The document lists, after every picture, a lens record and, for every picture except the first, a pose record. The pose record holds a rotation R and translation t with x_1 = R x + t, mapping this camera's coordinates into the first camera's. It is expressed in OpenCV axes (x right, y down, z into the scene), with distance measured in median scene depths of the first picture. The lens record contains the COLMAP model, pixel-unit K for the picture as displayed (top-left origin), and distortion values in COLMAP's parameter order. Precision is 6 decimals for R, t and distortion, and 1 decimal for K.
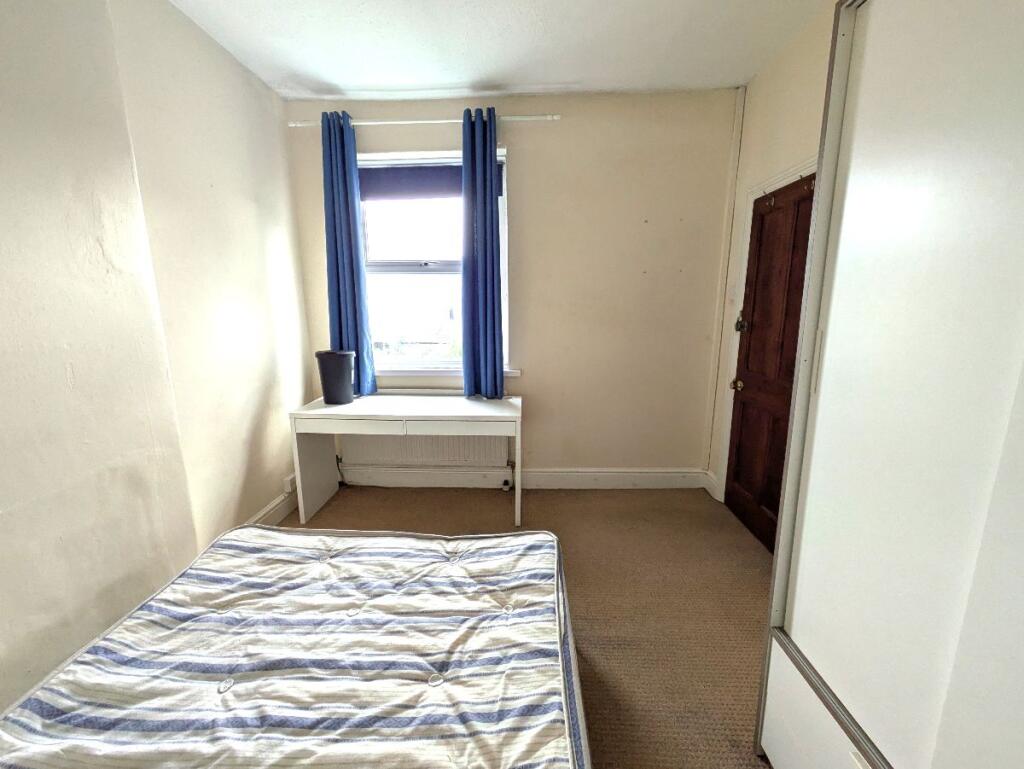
lens RADIAL K [[405.0, 0, 511.2], [0, 405.0, 382.1], [0, 0, 1]] dist [-0.000248, 0.000674]
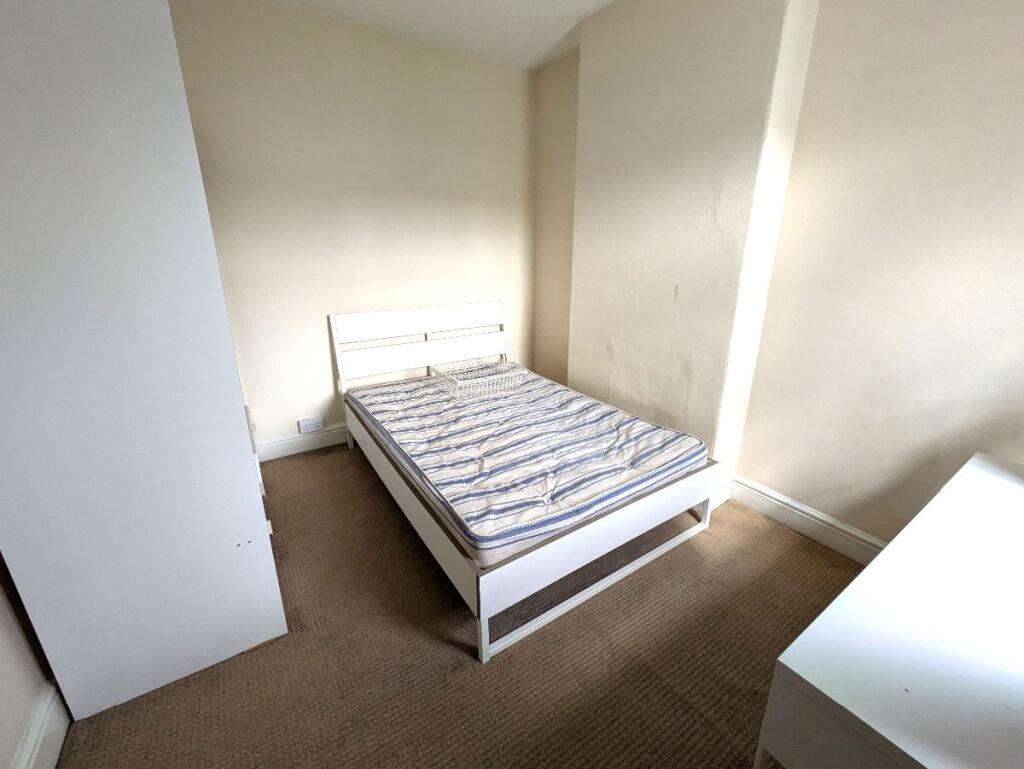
lens RADIAL K [[405.0, 0, 511.2], [0, 405.0, 382.1], [0, 0, 1]] dist [-0.000248, 0.000674]
pose [[-0.805135, 0.189152, -0.562121, 0.571020], [-0.117853, 0.877856, 0.464198, -0.387344], [0.581265, 0.439989, -0.684500, 1.806559]]
